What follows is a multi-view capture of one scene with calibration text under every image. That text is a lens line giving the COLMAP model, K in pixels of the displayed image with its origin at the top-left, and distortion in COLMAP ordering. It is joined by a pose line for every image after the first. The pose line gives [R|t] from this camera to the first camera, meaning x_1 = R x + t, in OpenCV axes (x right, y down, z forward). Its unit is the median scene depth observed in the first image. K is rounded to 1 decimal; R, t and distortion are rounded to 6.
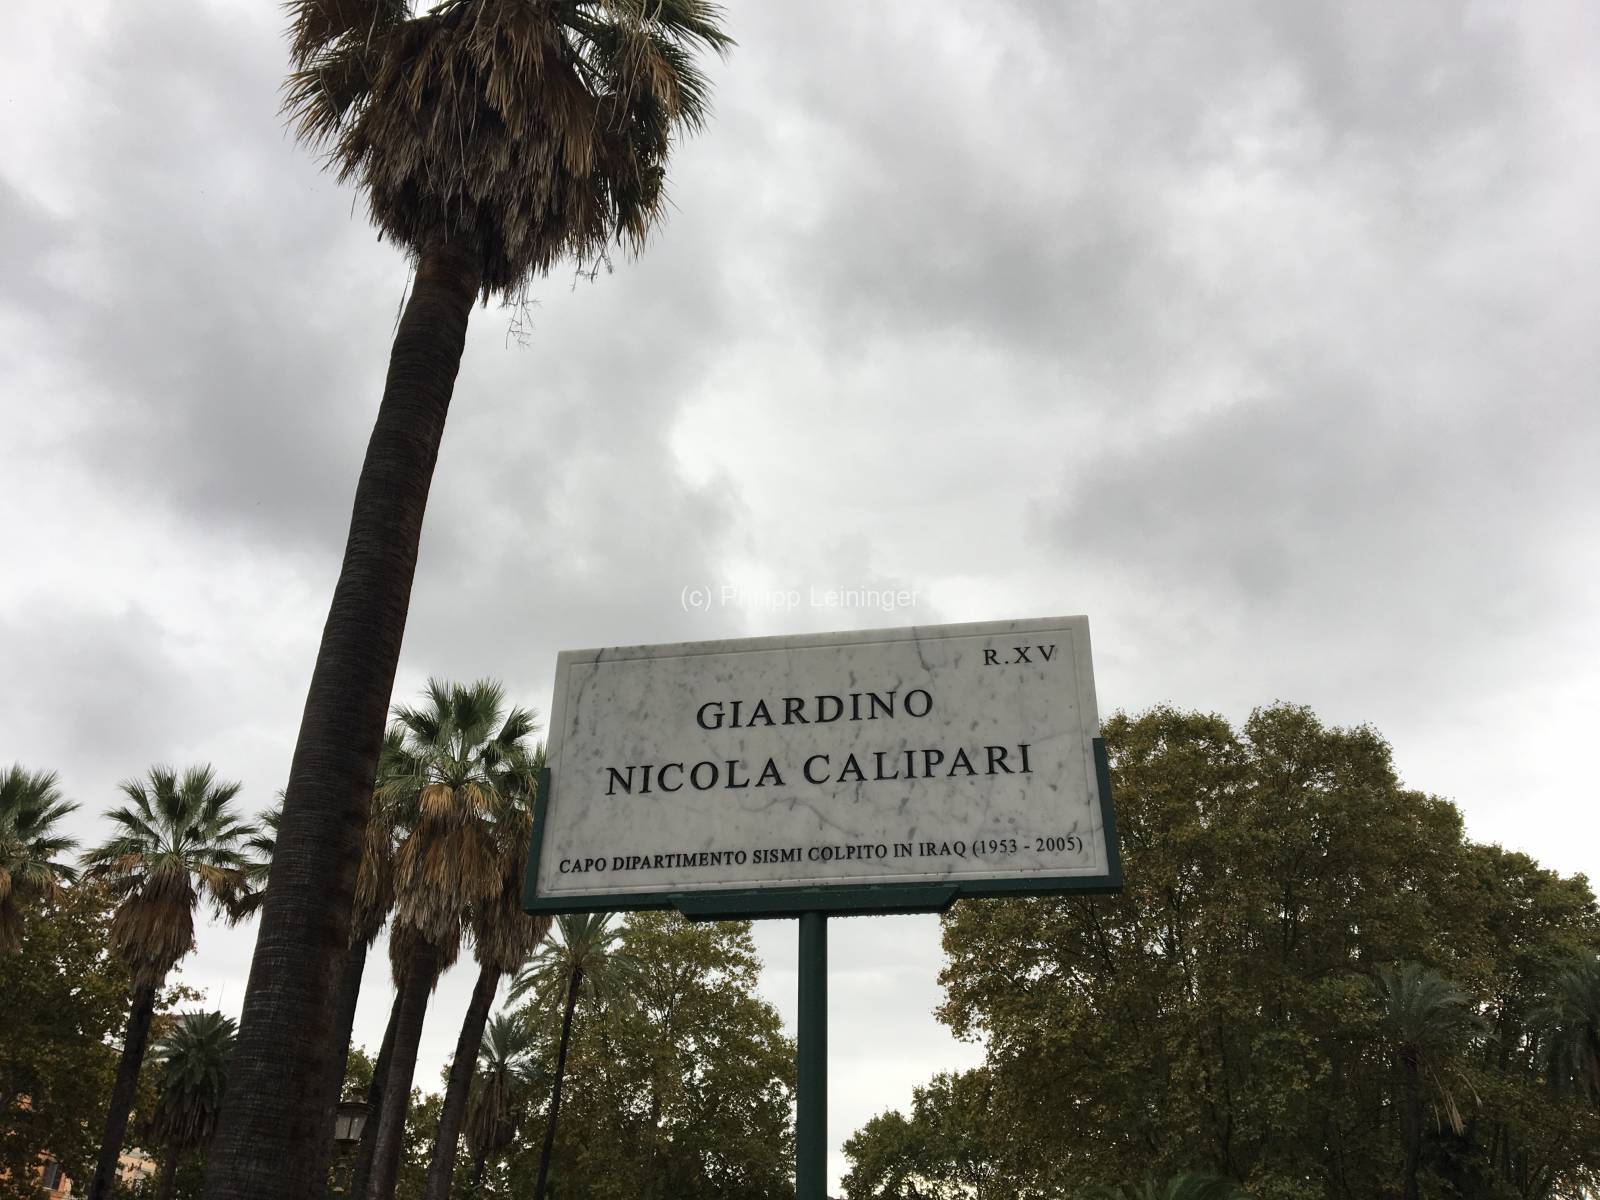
lens RADIAL K [[1318.3, 0, 798.8], [0, 1318.3, 594.9], [0, 0, 1]] dist [0.000860, 0.001572]
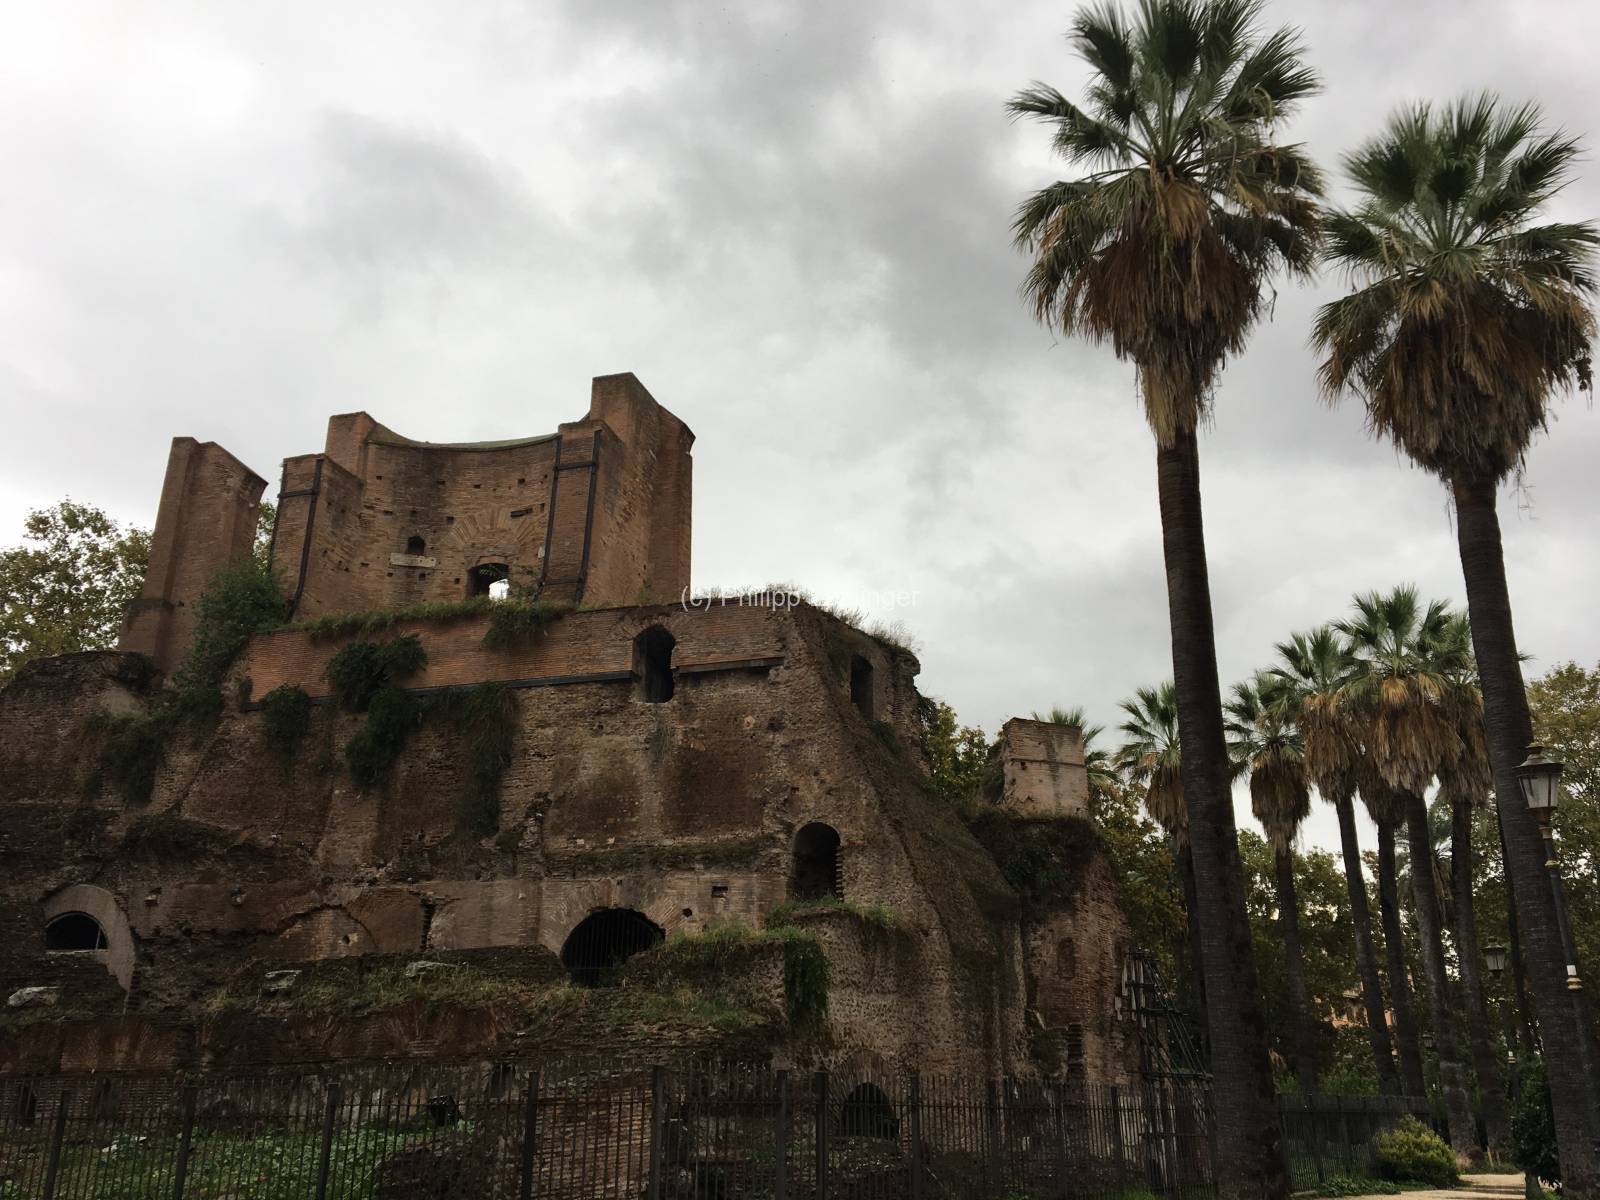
lens RADIAL K [[1318.3, 0, 798.2], [0, 1318.3, 608.1], [0, 0, 1]] dist [0.000860, 0.001572]
pose [[0.817486, -0.204832, -0.538294, -0.037364], [0.294583, 0.951822, 0.085183, -0.186720], [0.494912, -0.228208, 0.838441, -0.319243]]
